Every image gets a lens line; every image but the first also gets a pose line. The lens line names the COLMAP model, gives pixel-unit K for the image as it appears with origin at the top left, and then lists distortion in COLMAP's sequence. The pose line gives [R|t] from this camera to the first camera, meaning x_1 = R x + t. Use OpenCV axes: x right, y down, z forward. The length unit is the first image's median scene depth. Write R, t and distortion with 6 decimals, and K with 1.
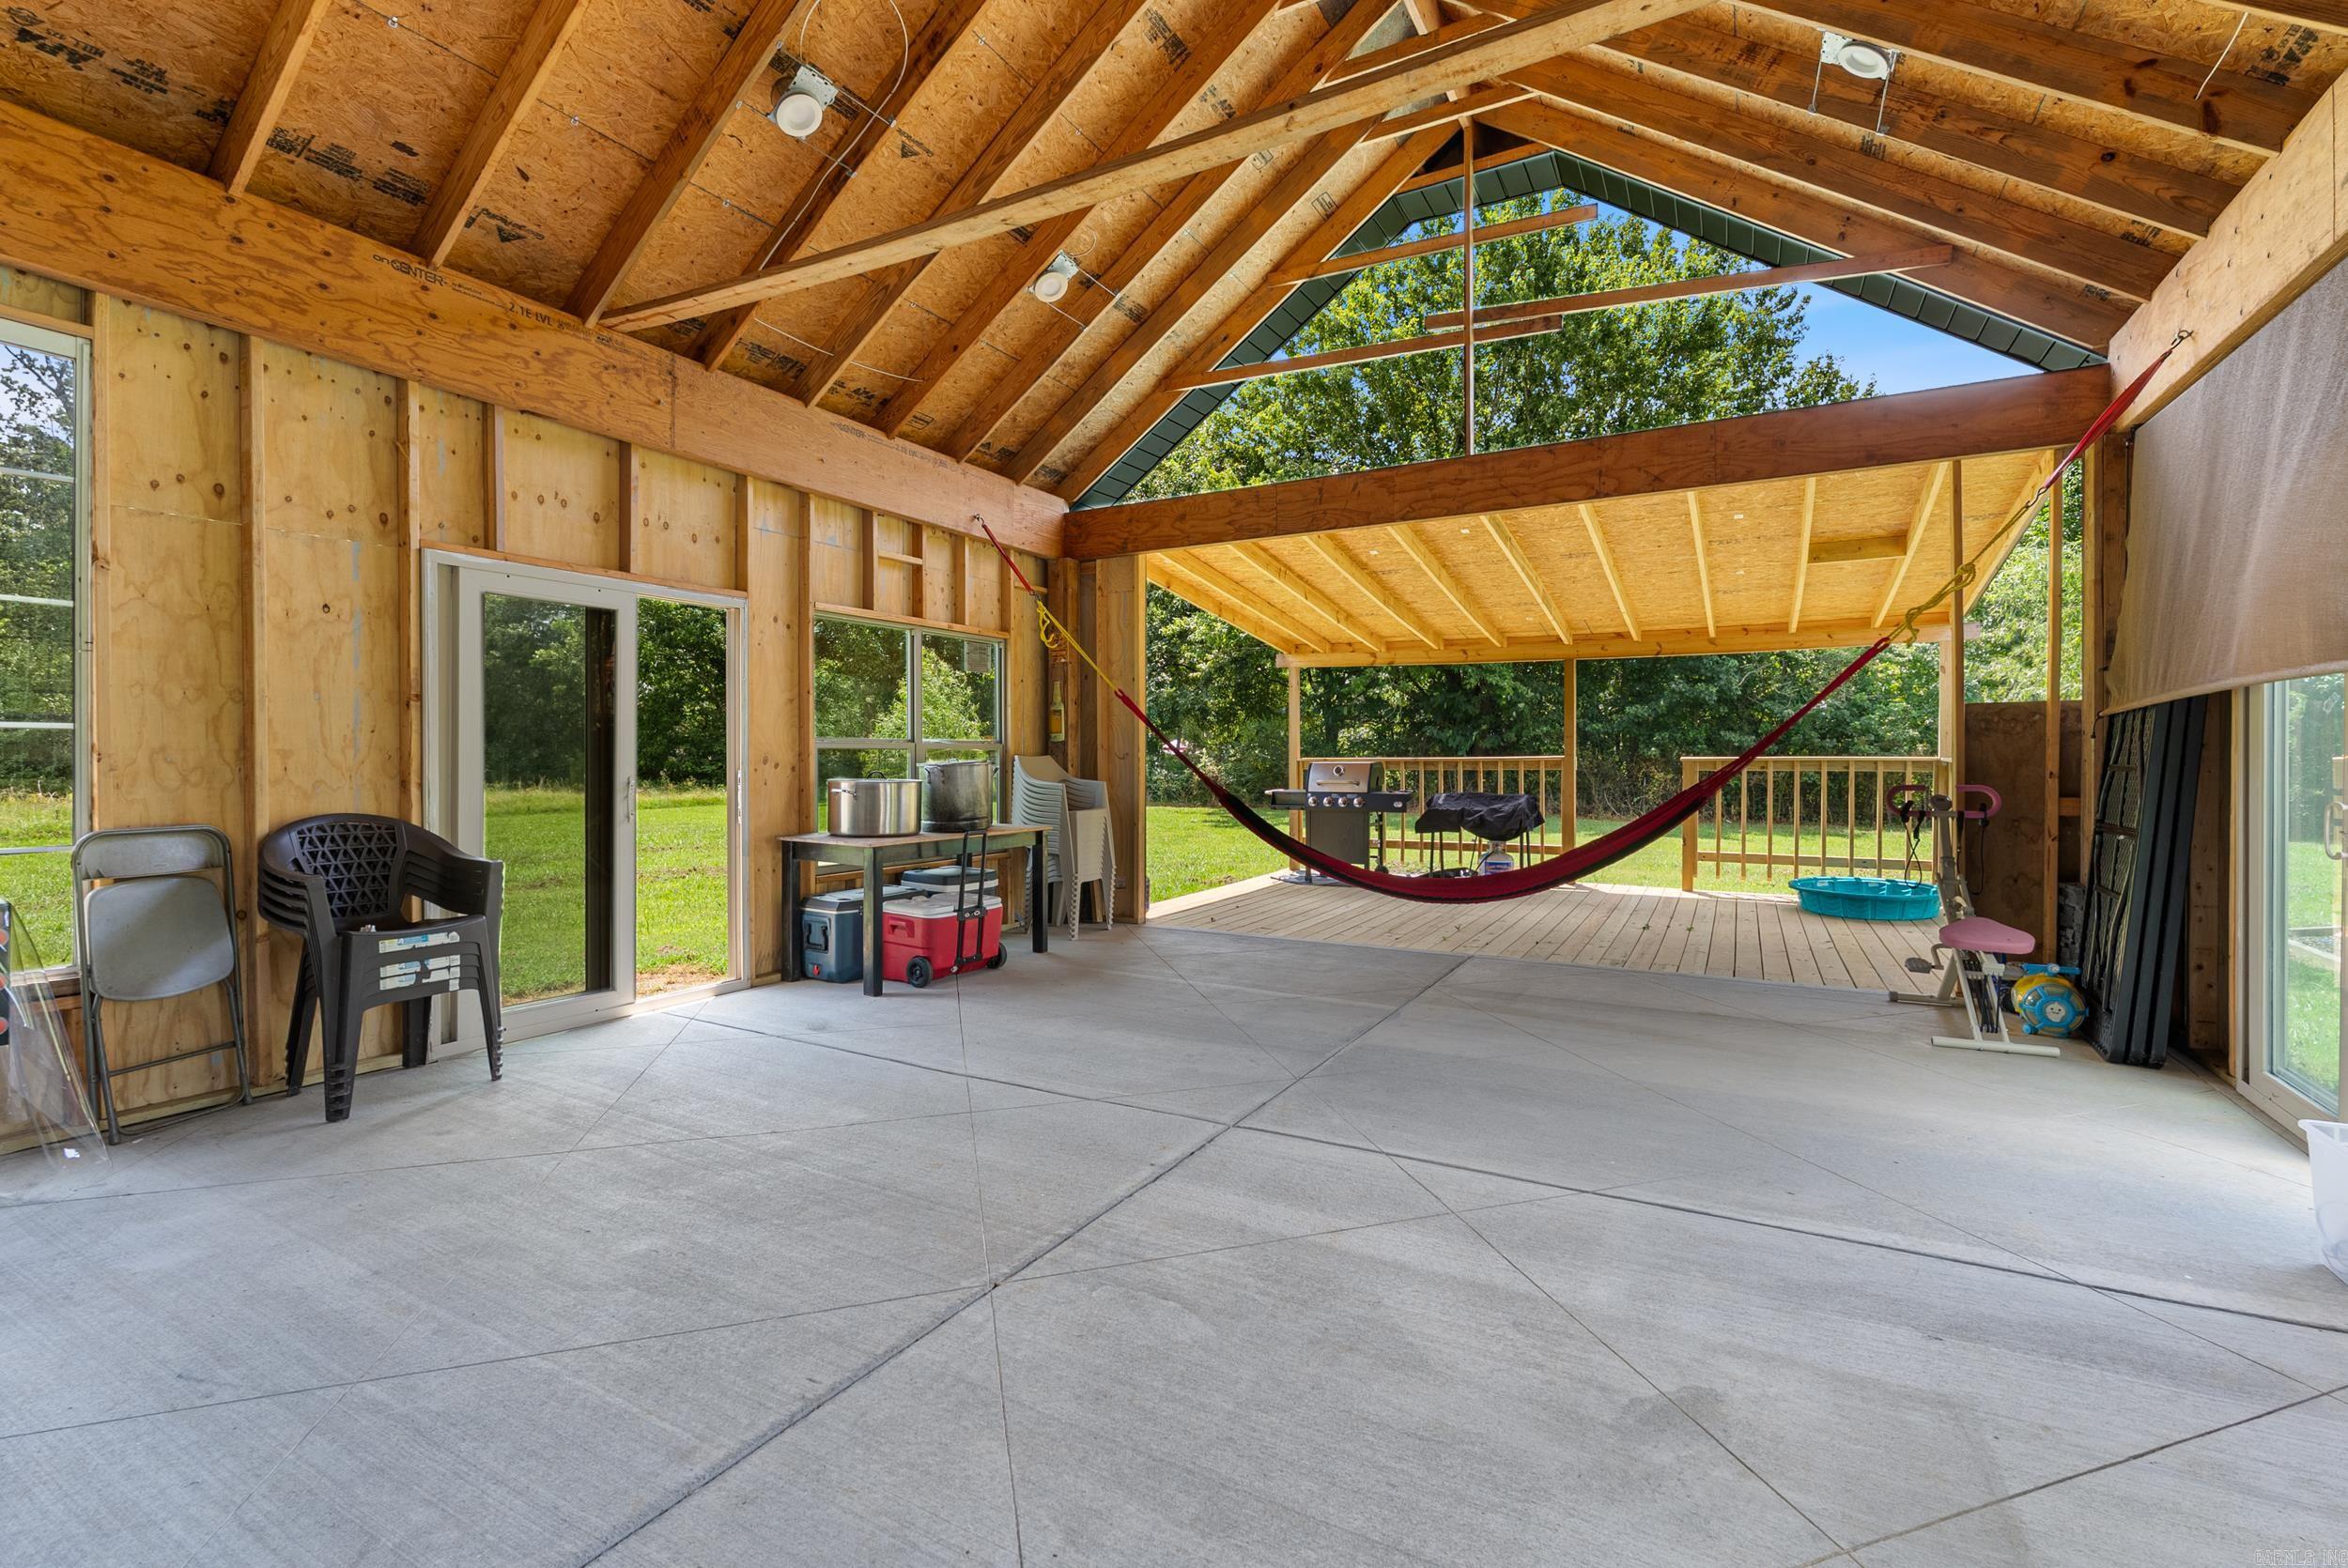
lens RADIAL K [[1038.5, 0, 1171.8], [0, 1038.5, 766.9], [0, 0, 1]] dist [-0.005507, -0.000154]
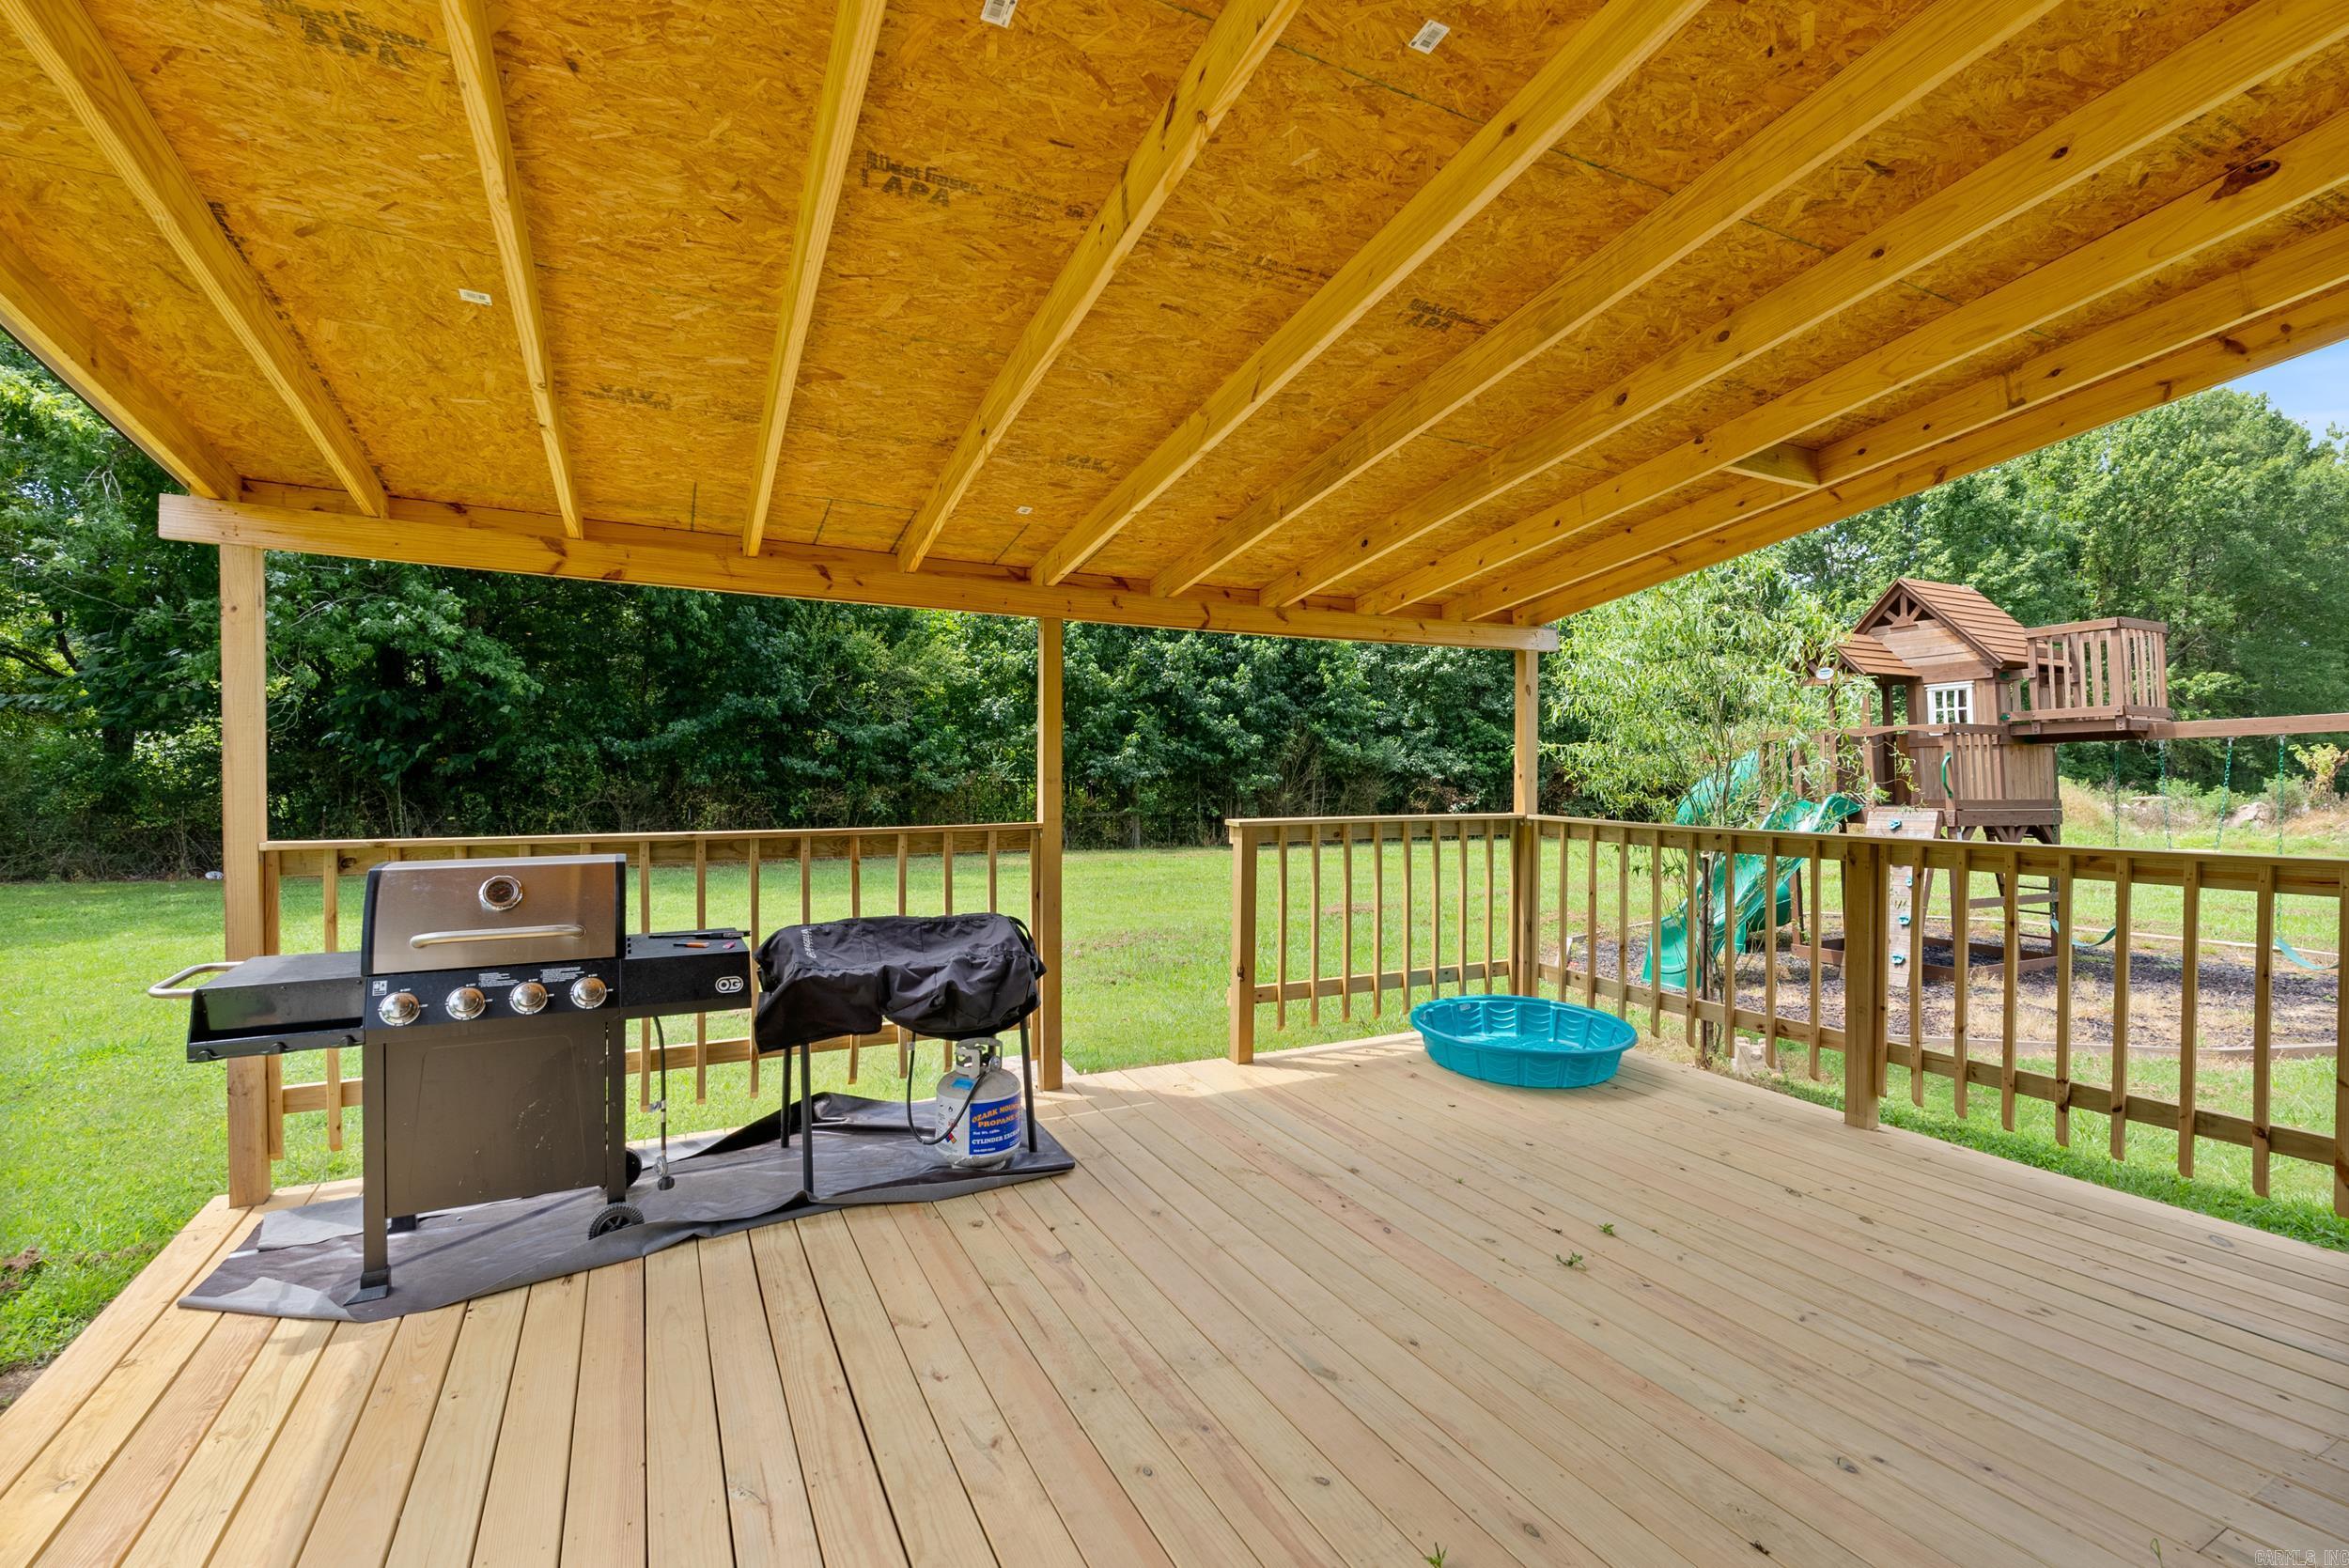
lens RADIAL K [[1039.0, 0, 1174.0], [0, 1039.0, 782.0], [0, 0, 1]] dist [-0.005507, -0.000154]
pose [[0.545523, -0.008762, 0.838050, 0.009757], [0.009087, 0.999948, 0.004540, -0.028908], [-0.838046, 0.005139, 0.545575, 0.633892]]
